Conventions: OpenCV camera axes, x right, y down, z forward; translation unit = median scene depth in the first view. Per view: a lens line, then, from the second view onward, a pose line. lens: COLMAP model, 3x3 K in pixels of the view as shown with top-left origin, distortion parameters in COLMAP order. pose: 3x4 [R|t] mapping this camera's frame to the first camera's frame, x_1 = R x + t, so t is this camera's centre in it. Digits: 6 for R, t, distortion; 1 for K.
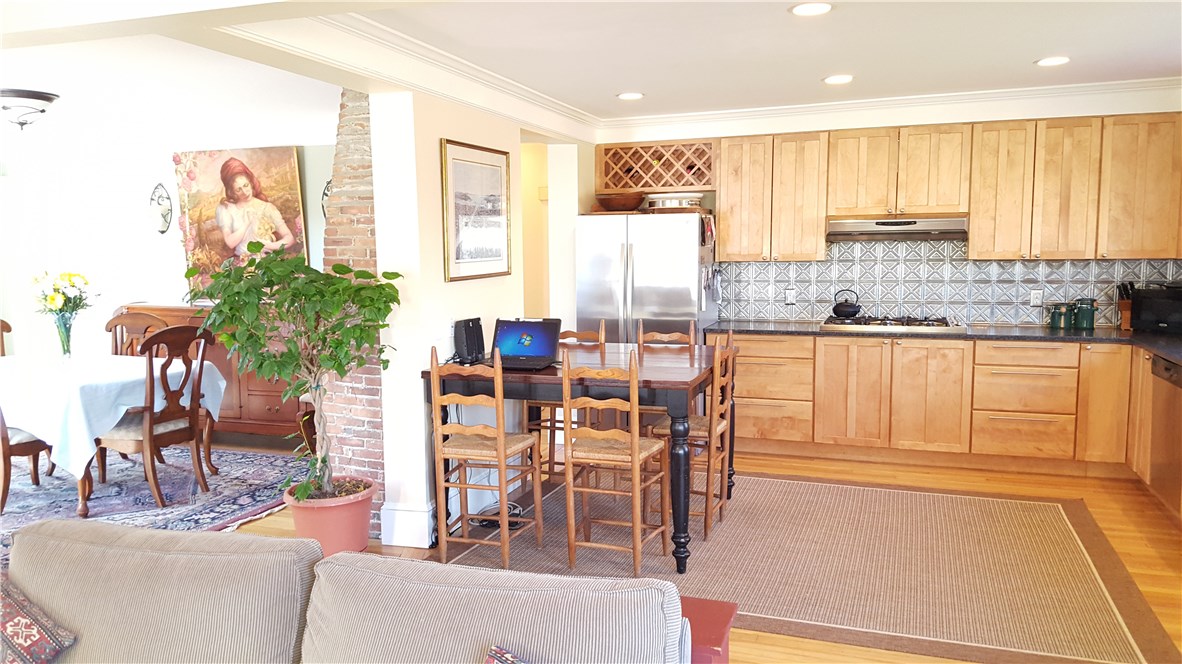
lens RADIAL K [[887.5, 0, 587.3], [0, 887.5, 333.6], [0, 0, 1]] dist [0.114436, -0.161855]
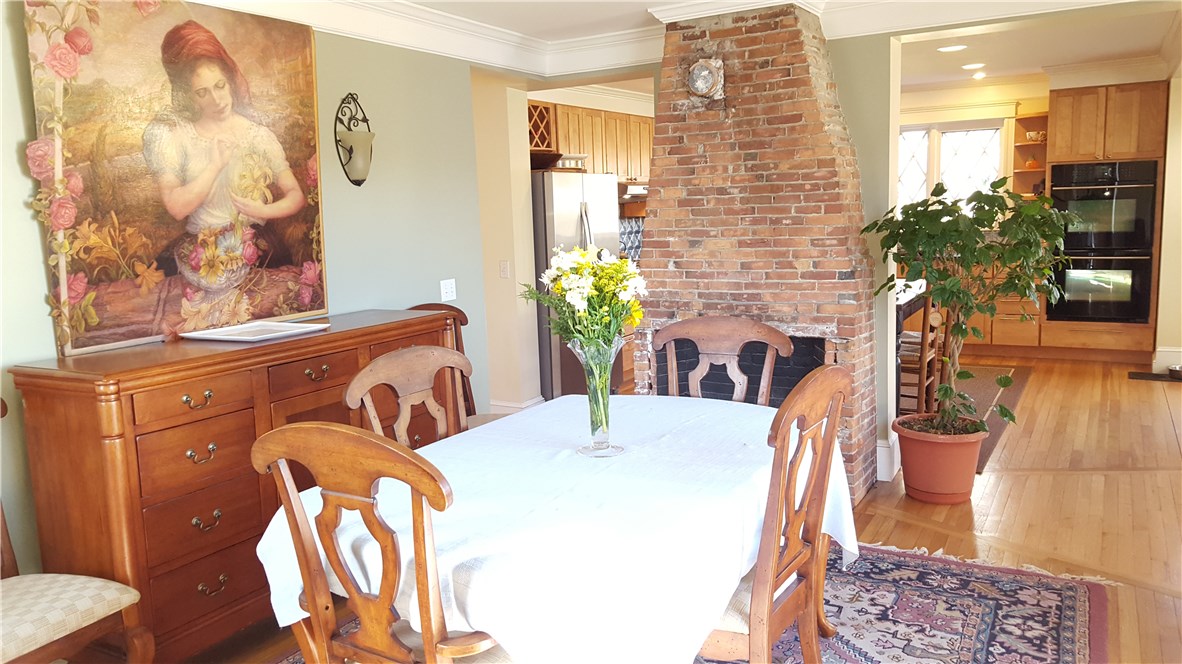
lens RADIAL K [[887.5, 0, 587.3], [0, 887.5, 333.6], [0, 0, 1]] dist [0.114436, -0.161855]
pose [[0.171060, -0.137327, 0.975643, -0.961911], [0.133615, 0.984324, 0.115122, -0.073450], [-0.976159, 0.110668, 0.186728, 0.845039]]
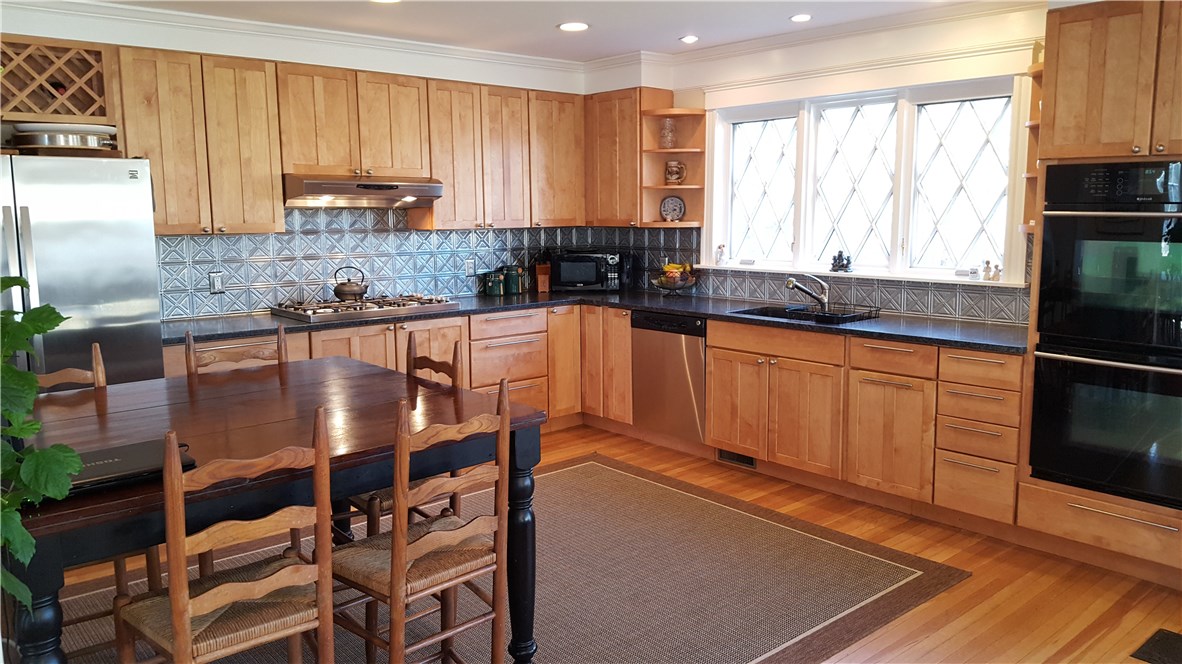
lens RADIAL K [[887.5, 0, 587.3], [0, 887.5, 333.6], [0, 0, 1]] dist [0.114436, -0.161855]
pose [[0.480272, -0.118484, 0.869080, -0.301057], [0.086992, 0.992383, 0.087220, -0.041295], [-0.872795, 0.033713, 0.486921, 0.411590]]
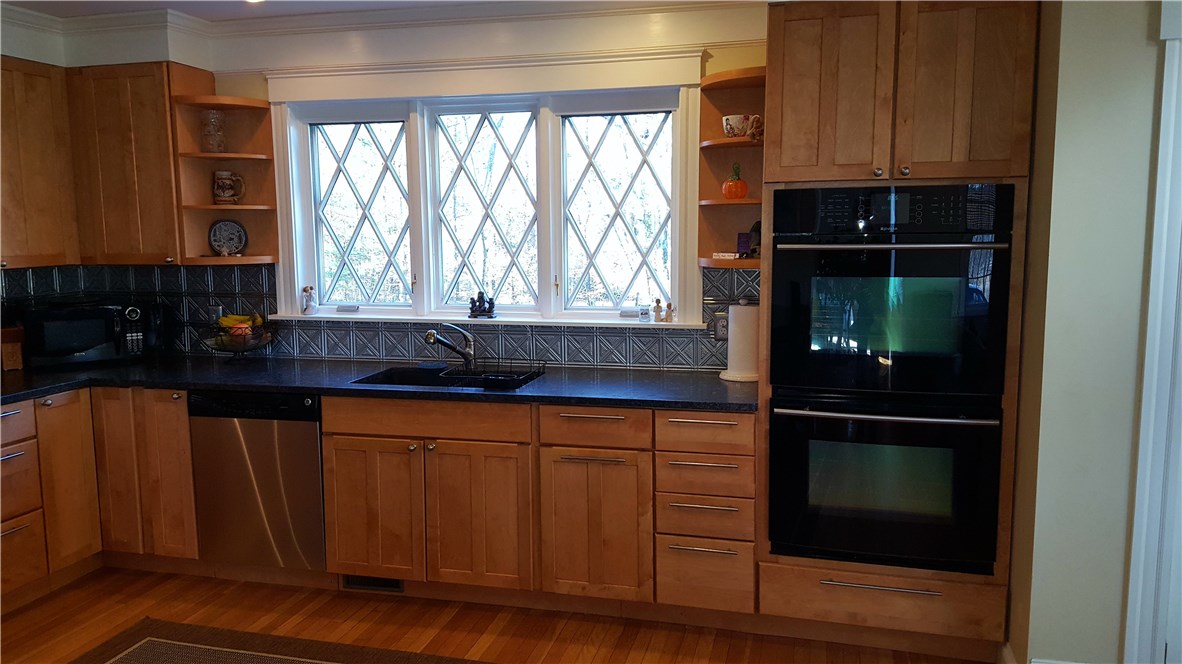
lens RADIAL K [[876.0, 0, 591.0], [0, 876.0, 332.0], [0, 0, 1]] dist [0.128687, -0.204566]
pose [[-0.096241, -0.108703, 0.989405, -0.112008], [0.105803, 0.987270, 0.118760, -0.063815], [-0.989719, 0.116112, -0.083514, 0.585876]]
